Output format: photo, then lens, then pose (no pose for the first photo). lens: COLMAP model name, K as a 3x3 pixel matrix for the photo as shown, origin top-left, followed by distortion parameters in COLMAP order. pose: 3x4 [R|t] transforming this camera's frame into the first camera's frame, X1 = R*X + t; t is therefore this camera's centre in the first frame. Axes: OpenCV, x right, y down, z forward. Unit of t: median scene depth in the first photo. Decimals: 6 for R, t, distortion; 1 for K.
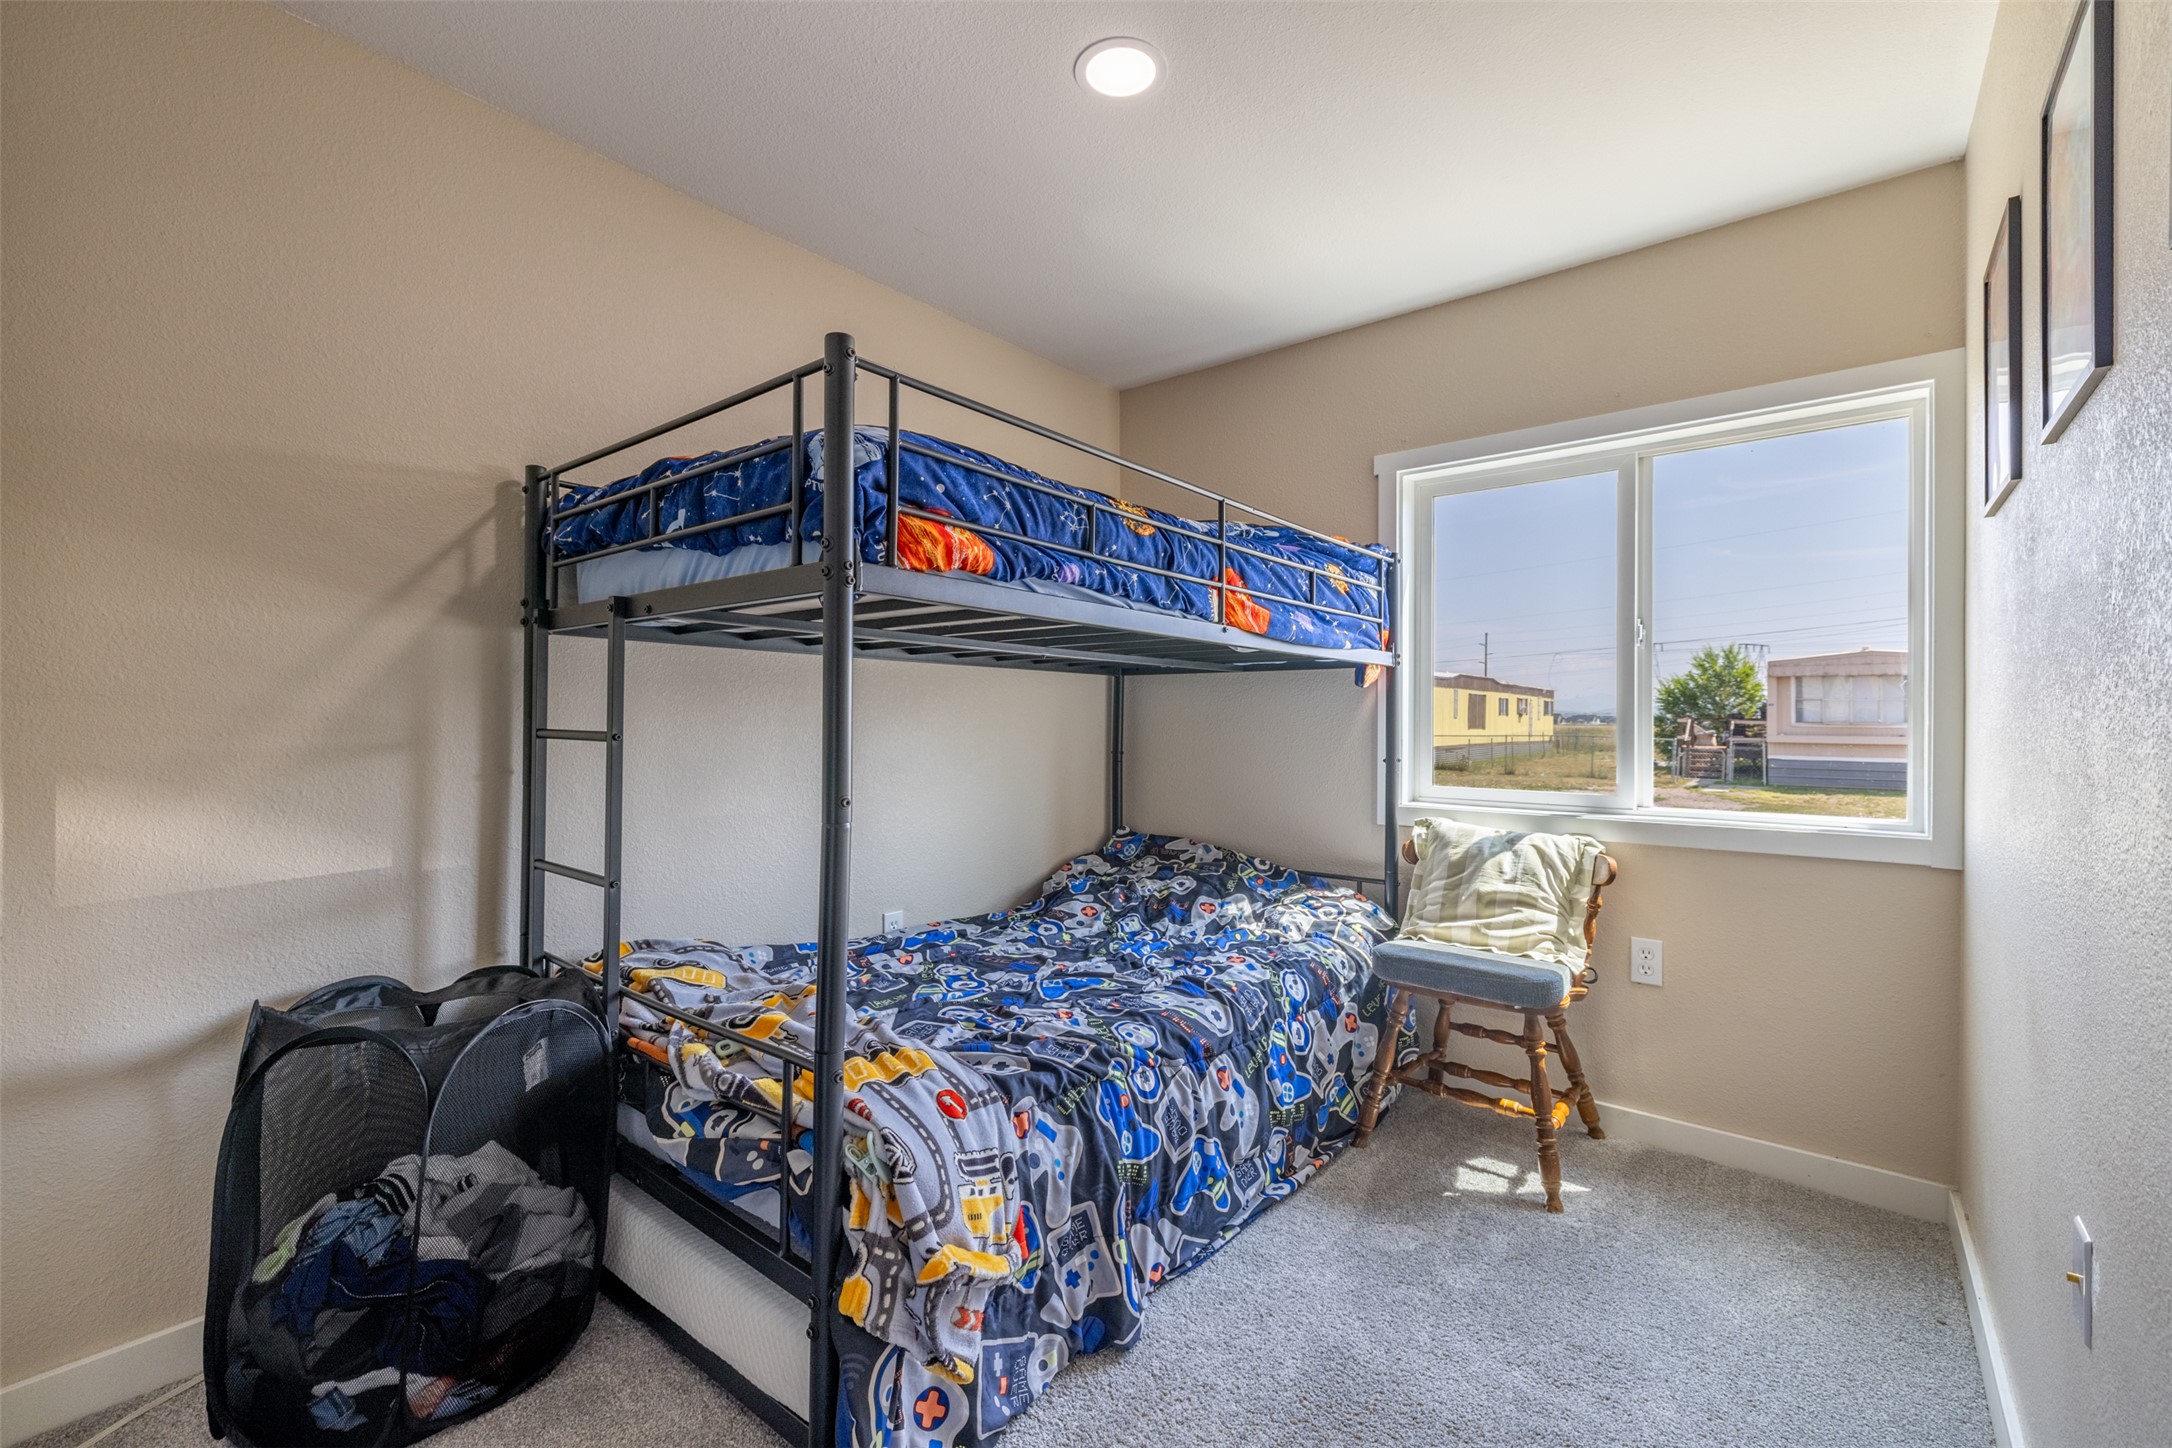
lens RADIAL K [[912.5, 0, 1083.2], [0, 912.5, 721.9], [0, 0, 1]] dist [-0.000814, -0.000023]
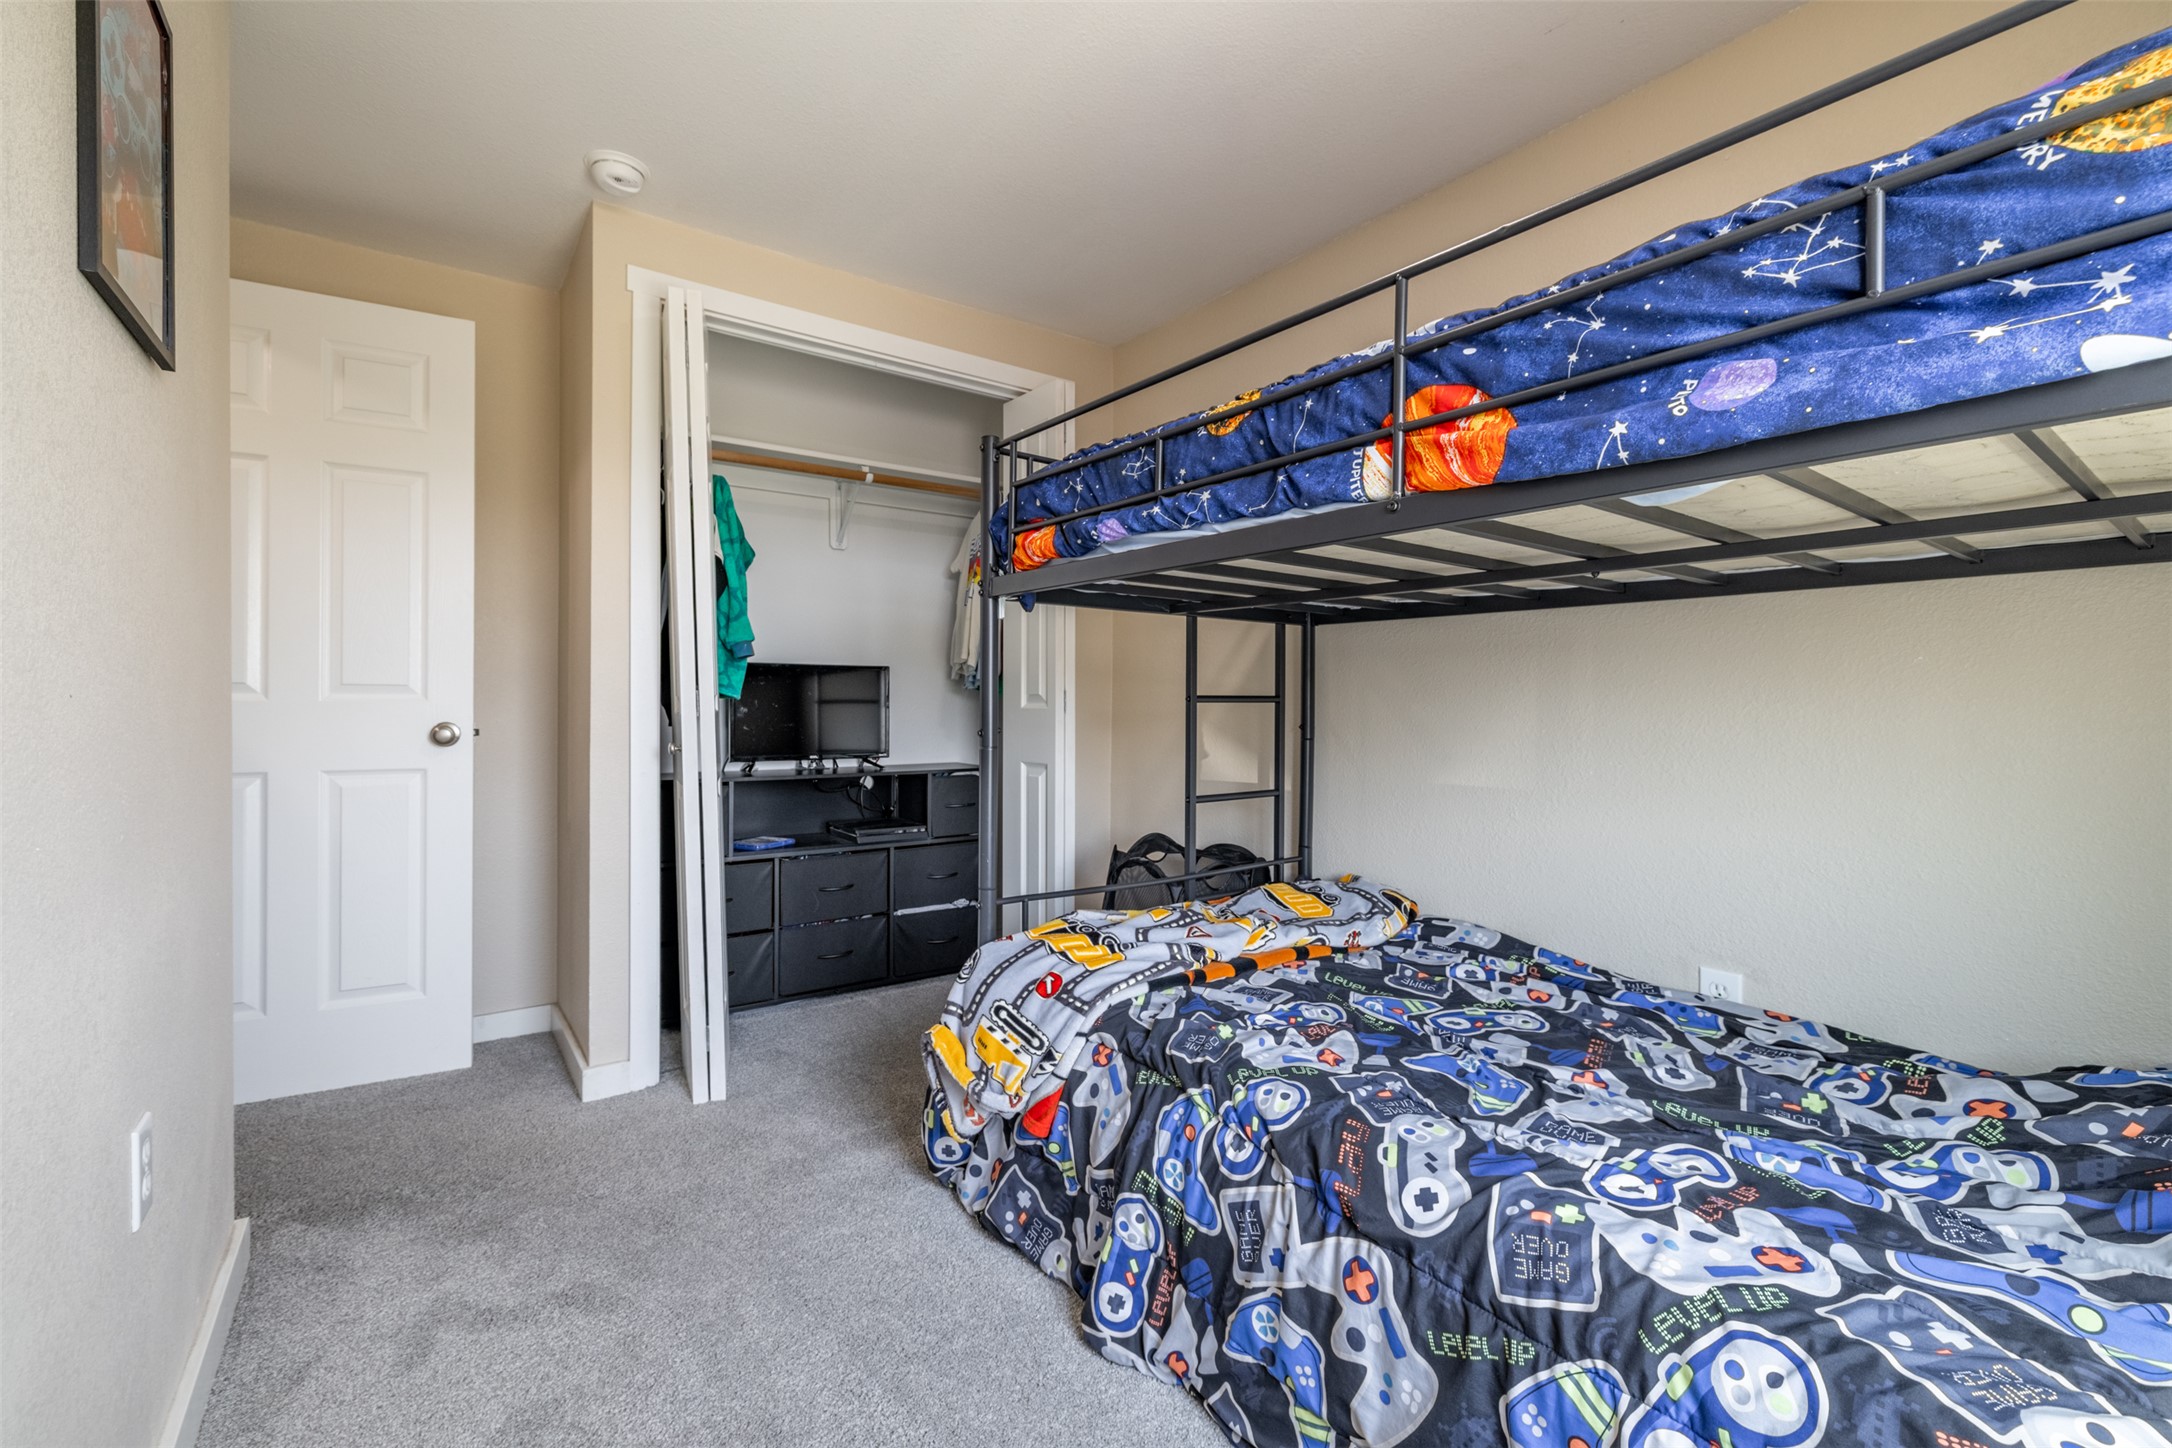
lens RADIAL K [[912.5, 0, 1084.9], [0, 912.5, 717.7], [0, 0, 1]] dist [-0.000814, -0.000023]
pose [[-0.251984, -0.001191, -0.967731, 0.733535], [-0.000441, 0.999999, -0.001116, 0.029980], [0.967731, 0.000146, -0.251984, 0.935562]]
